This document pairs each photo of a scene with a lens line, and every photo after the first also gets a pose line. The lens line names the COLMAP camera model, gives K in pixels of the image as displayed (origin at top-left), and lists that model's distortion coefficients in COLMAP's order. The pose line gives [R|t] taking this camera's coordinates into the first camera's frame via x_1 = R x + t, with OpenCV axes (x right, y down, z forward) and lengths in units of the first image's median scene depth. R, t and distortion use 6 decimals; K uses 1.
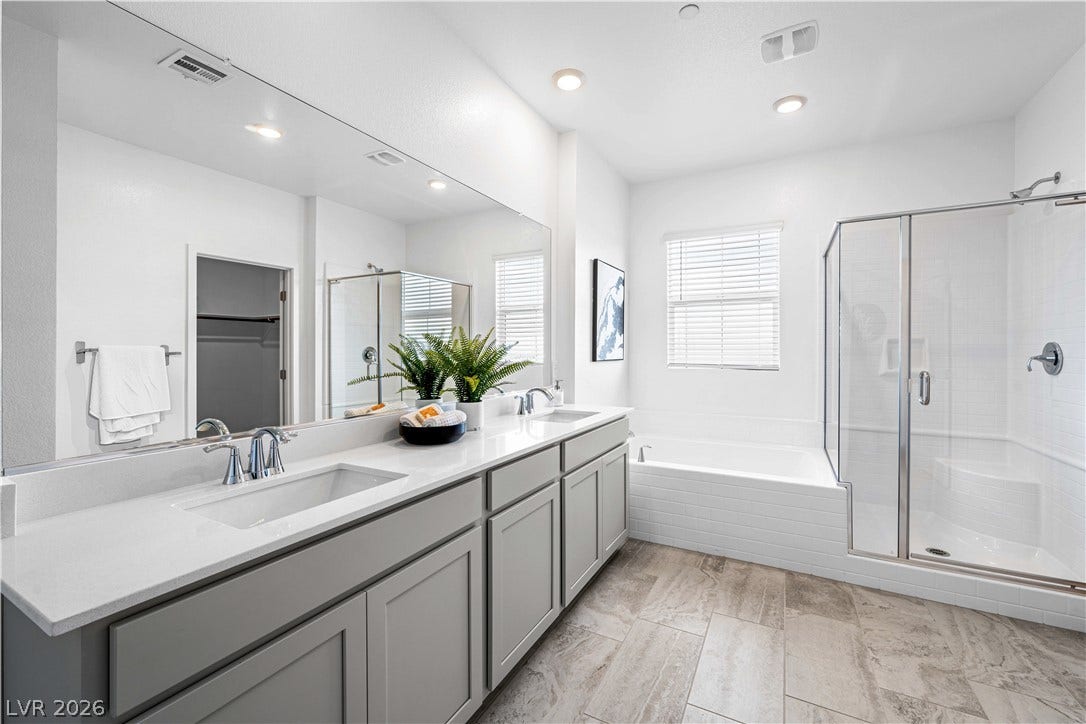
lens RADIAL K [[423.6, 0, 566.2], [0, 423.6, 351.0], [0, 0, 1]] dist [0.000696, -0.000244]
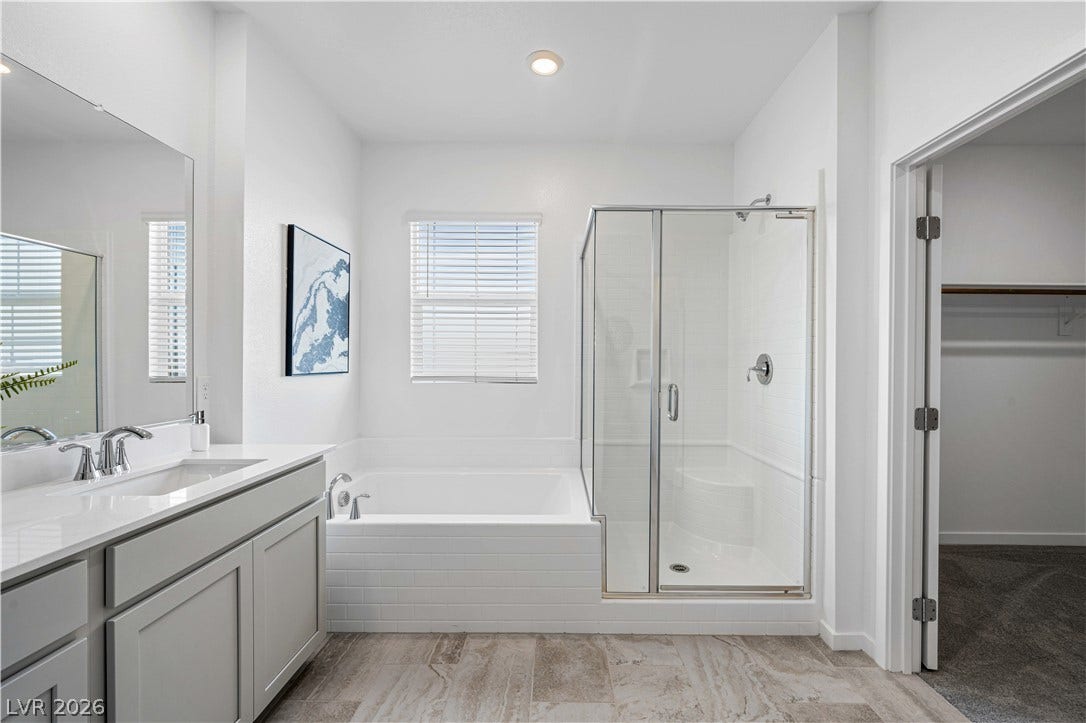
lens RADIAL K [[423.6, 0, 546.8], [0, 423.6, 365.9], [0, 0, 1]] dist [0.000696, -0.000244]
pose [[0.896696, -0.001573, 0.442644, 0.177916], [-0.003047, 0.999948, 0.009725, 0.001286], [-0.442636, -0.010069, 0.896645, 0.272527]]
